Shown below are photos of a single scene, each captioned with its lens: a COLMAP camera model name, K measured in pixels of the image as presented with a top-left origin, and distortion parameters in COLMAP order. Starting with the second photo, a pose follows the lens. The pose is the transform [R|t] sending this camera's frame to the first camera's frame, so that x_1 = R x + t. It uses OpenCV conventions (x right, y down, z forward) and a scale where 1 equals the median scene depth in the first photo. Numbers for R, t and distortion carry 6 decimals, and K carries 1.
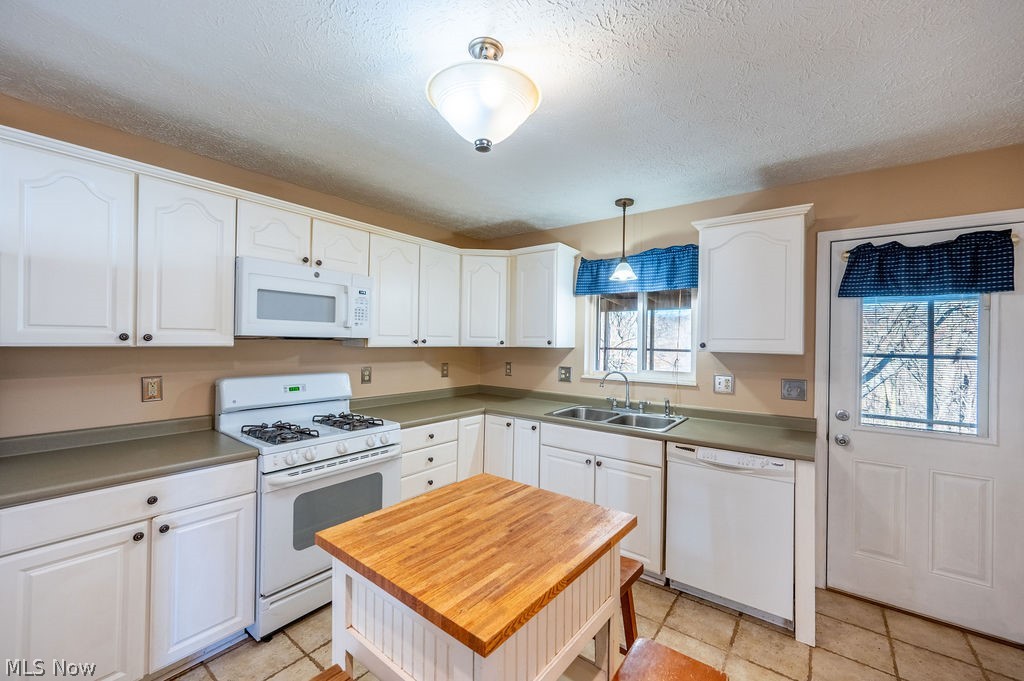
lens RADIAL K [[411.2, 0, 506.7], [0, 411.2, 340.2], [0, 0, 1]] dist [-0.003278, 0.000545]
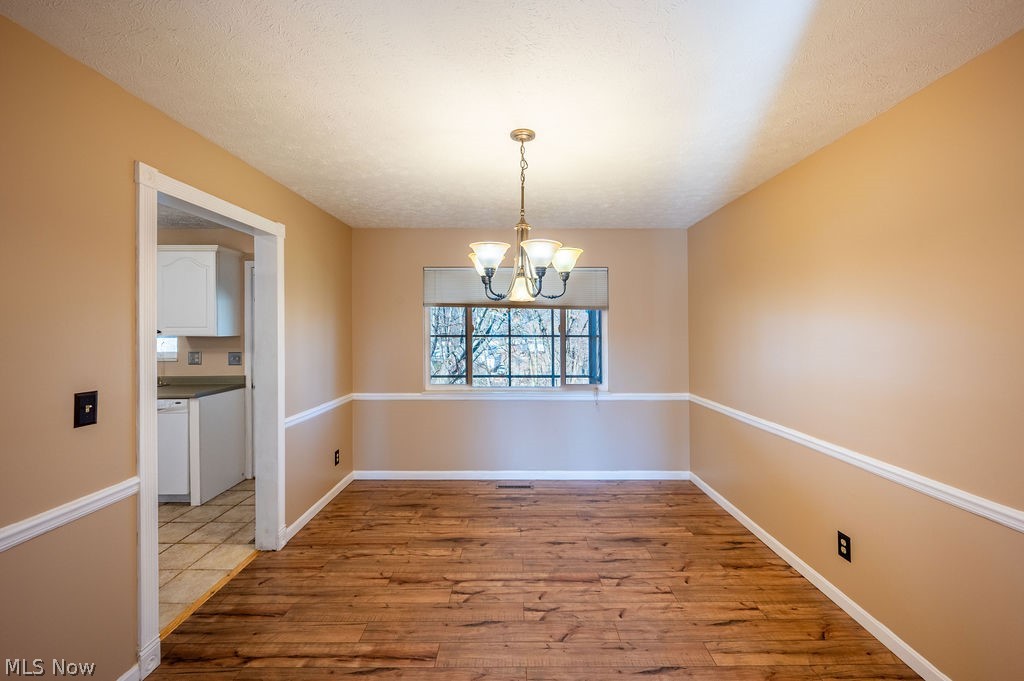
lens RADIAL K [[411.2, 0, 521.6], [0, 411.2, 328.6], [0, 0, 1]] dist [-0.003278, 0.000545]
pose [[0.785520, -0.012244, 0.618715, 0.567502], [0.017241, 0.999849, -0.002103, 0.025473], [-0.618596, 0.012319, 0.785613, -0.895469]]
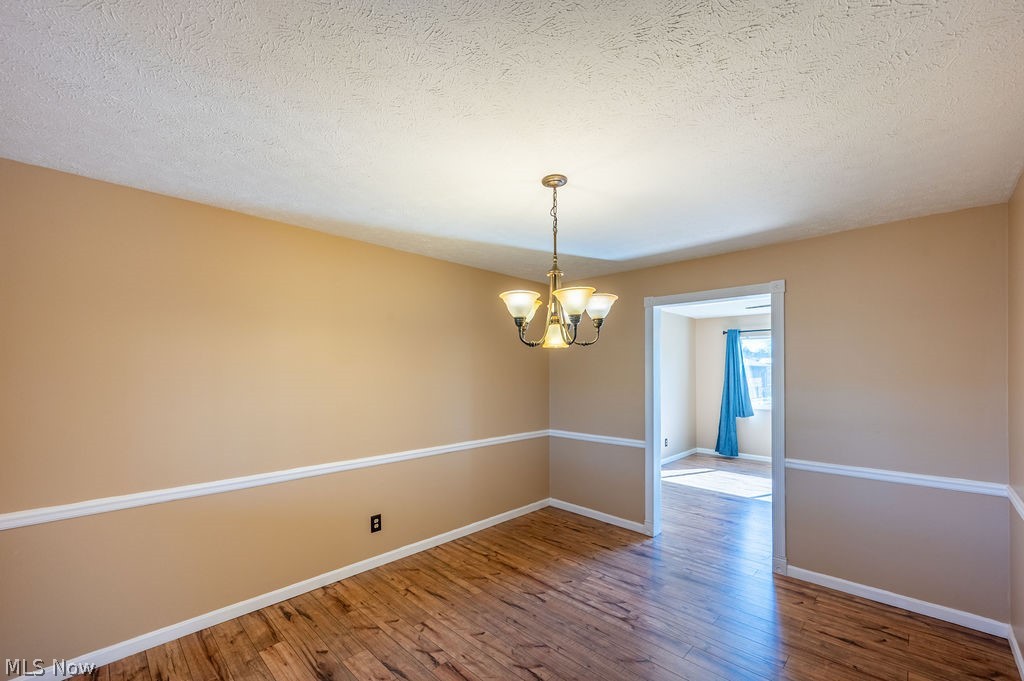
lens RADIAL K [[411.2, 0, 498.7], [0, 411.2, 363.8], [0, 0, 1]] dist [-0.003278, 0.000545]
pose [[-0.988900, -0.008922, 0.148316, 1.050181], [-0.011278, 0.999823, -0.015055, 0.013479], [-0.148155, -0.016561, -0.988825, 0.522943]]
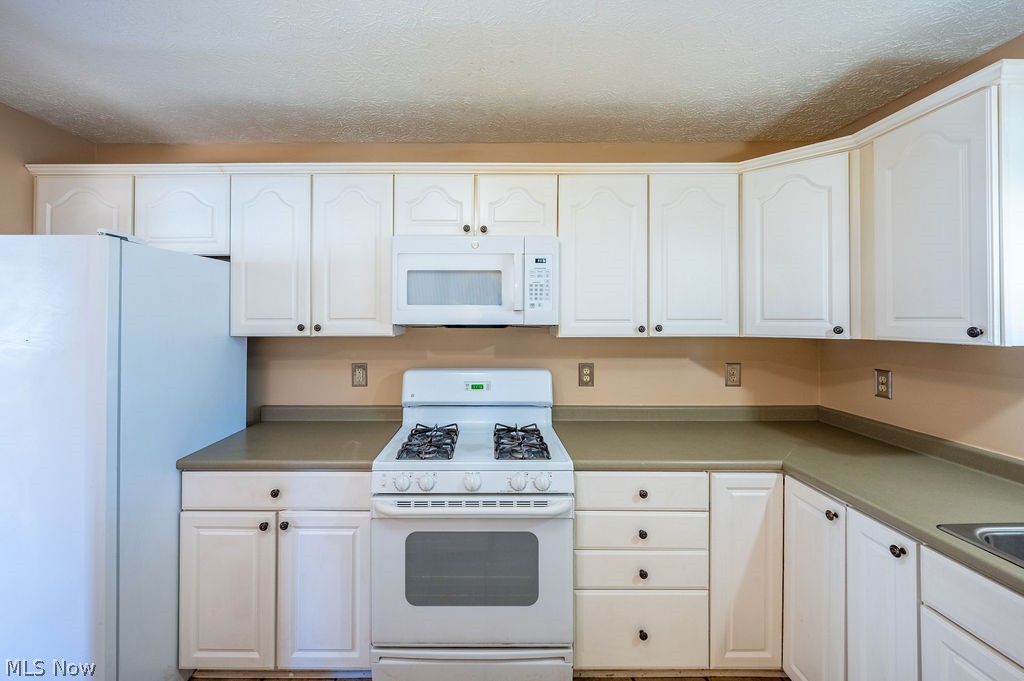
lens RADIAL K [[411.2, 0, 494.3], [0, 411.2, 315.2], [0, 0, 1]] dist [-0.003278, 0.000545]
pose [[0.612410, -0.022304, -0.790225, 0.158707], [0.012221, 0.999750, -0.018747, -0.009680], [0.790446, 0.001823, 0.612529, 0.505937]]
